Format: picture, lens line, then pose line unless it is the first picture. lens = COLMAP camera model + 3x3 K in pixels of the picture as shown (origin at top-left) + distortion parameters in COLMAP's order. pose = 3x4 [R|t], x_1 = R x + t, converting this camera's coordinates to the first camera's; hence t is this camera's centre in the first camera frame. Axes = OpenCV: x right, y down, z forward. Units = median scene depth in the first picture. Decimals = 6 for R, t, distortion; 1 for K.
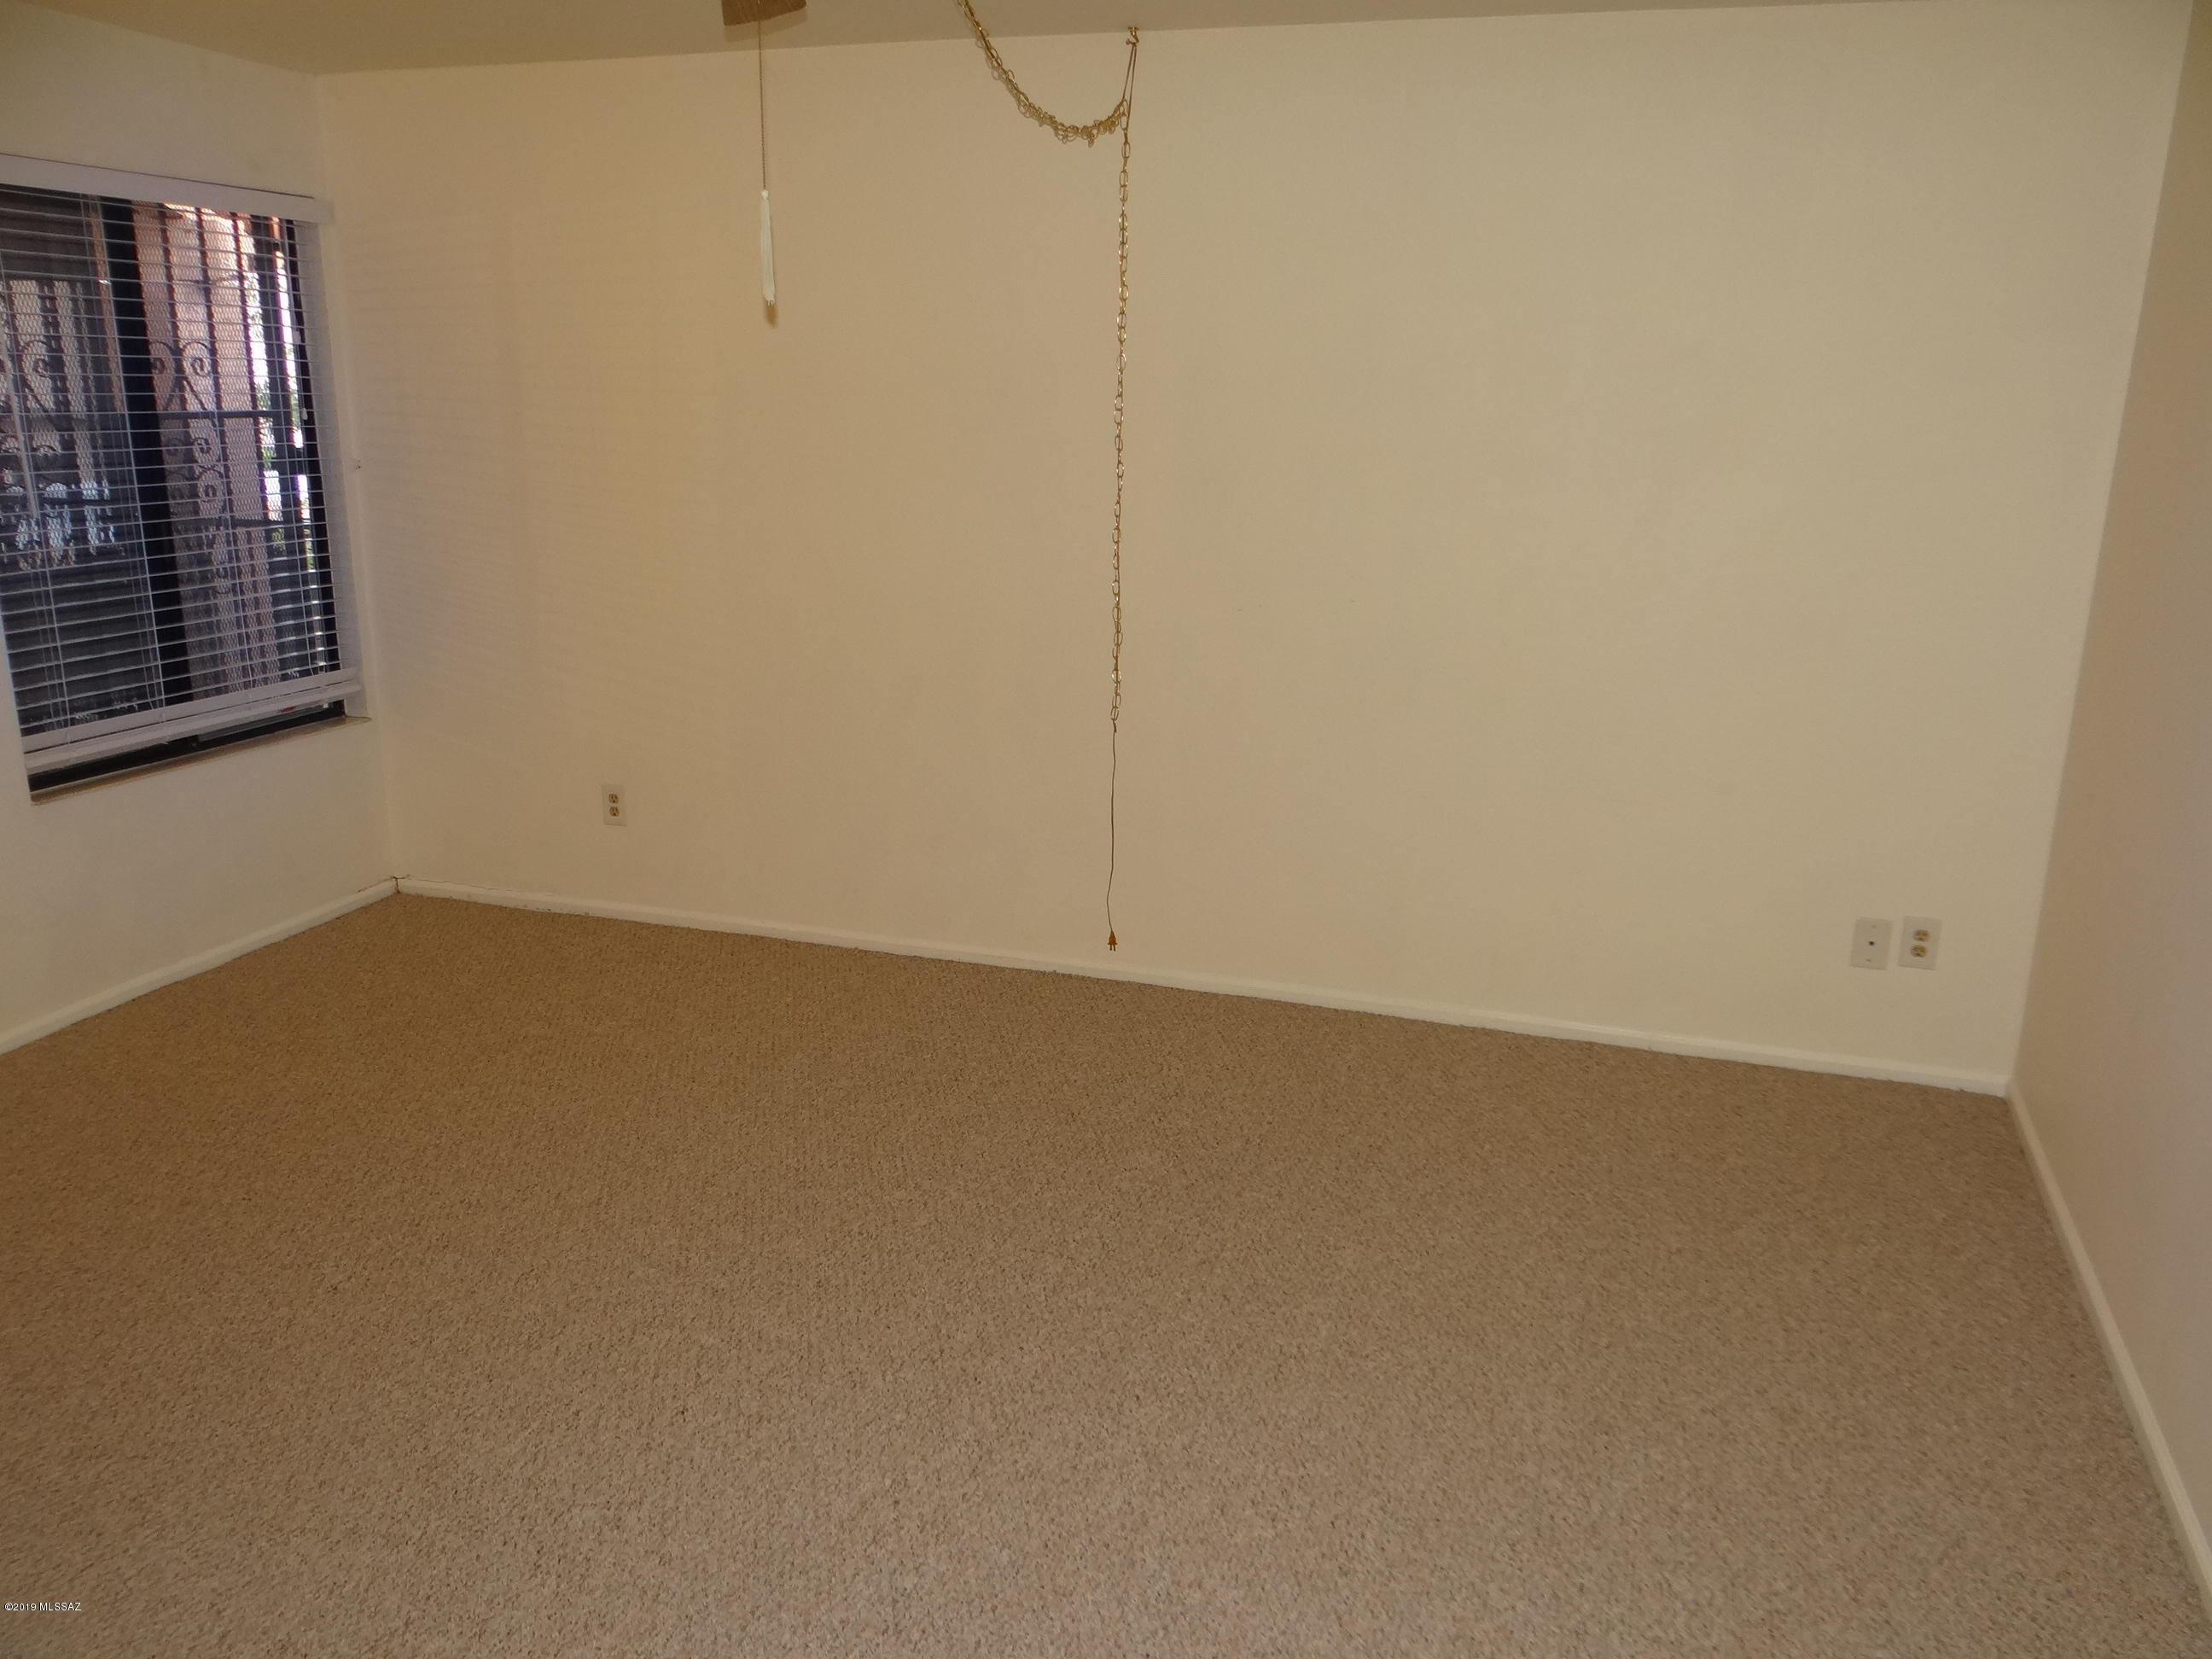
lens RADIAL K [[1729.6, 0, 1106.0], [0, 1729.6, 829.5], [0, 0, 1]] dist [-0.022365, 0.000326]
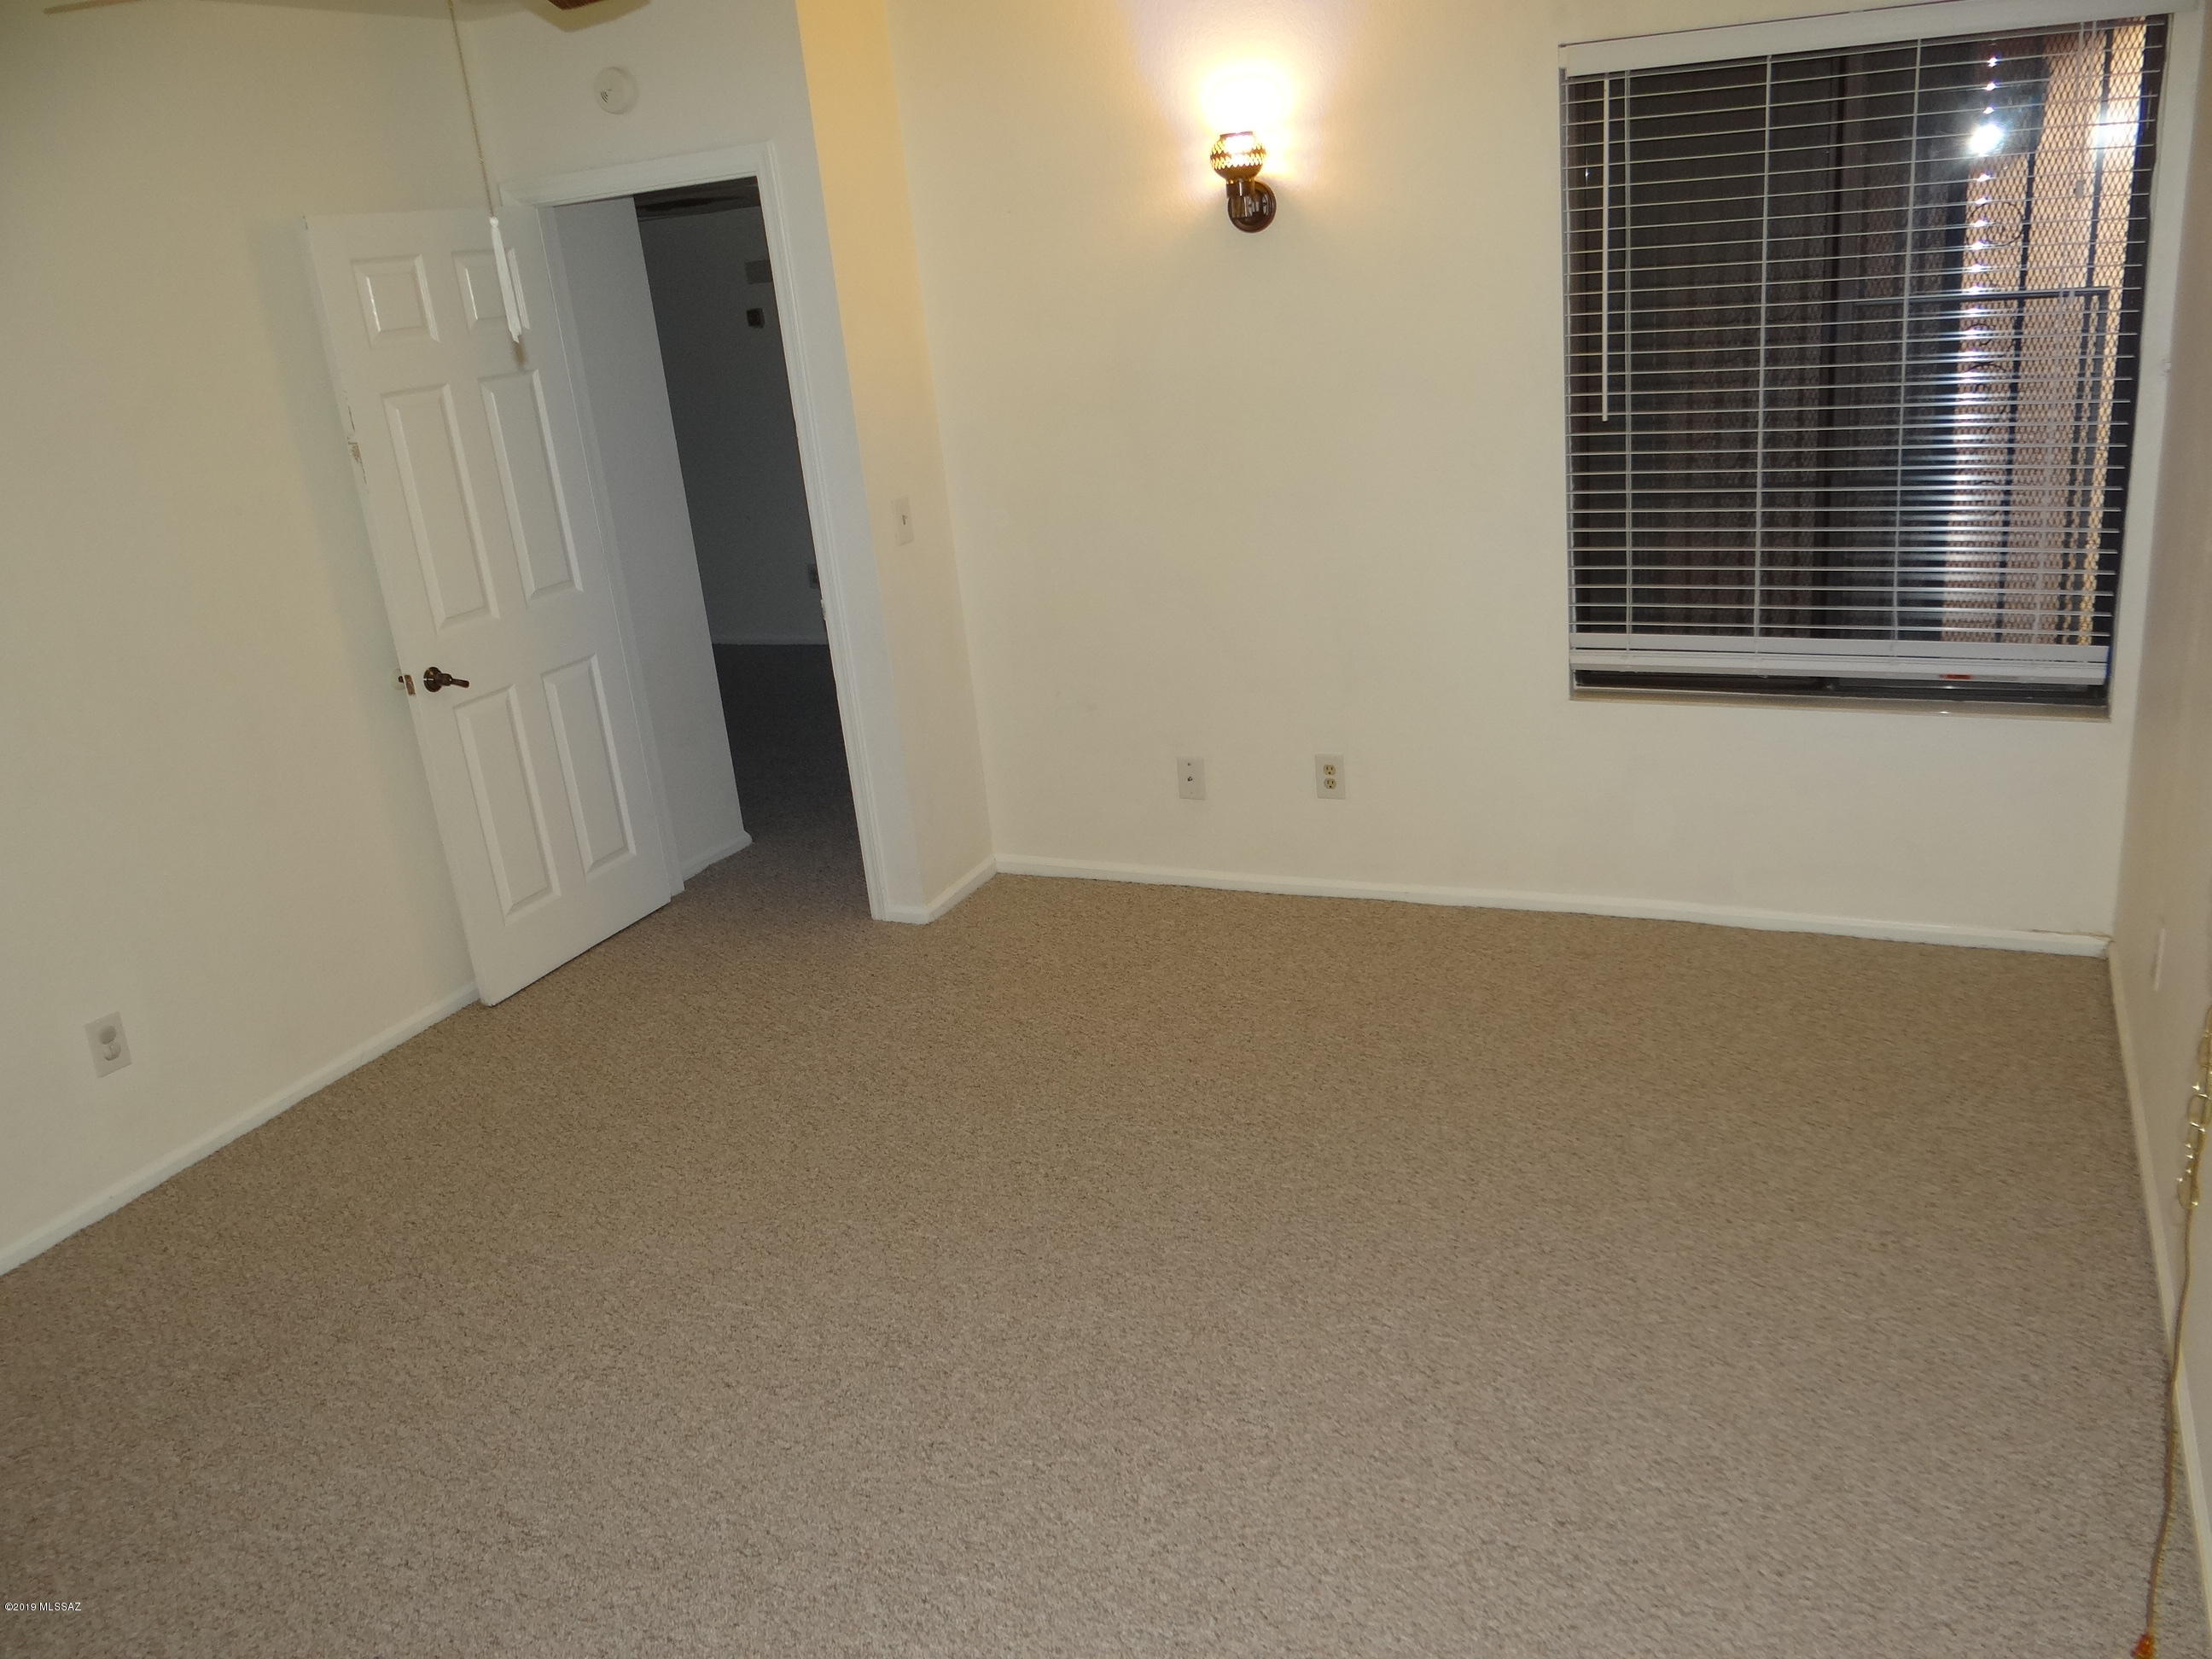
lens RADIAL K [[1729.6, 0, 1106.0], [0, 1729.6, 829.5], [0, 0, 1]] dist [-0.022365, 0.000326]
pose [[-0.184791, 0.309796, -0.932673, 0.403751], [-0.164999, 0.925767, 0.340194, -0.235806], [0.968828, 0.216755, -0.119958, 0.819704]]
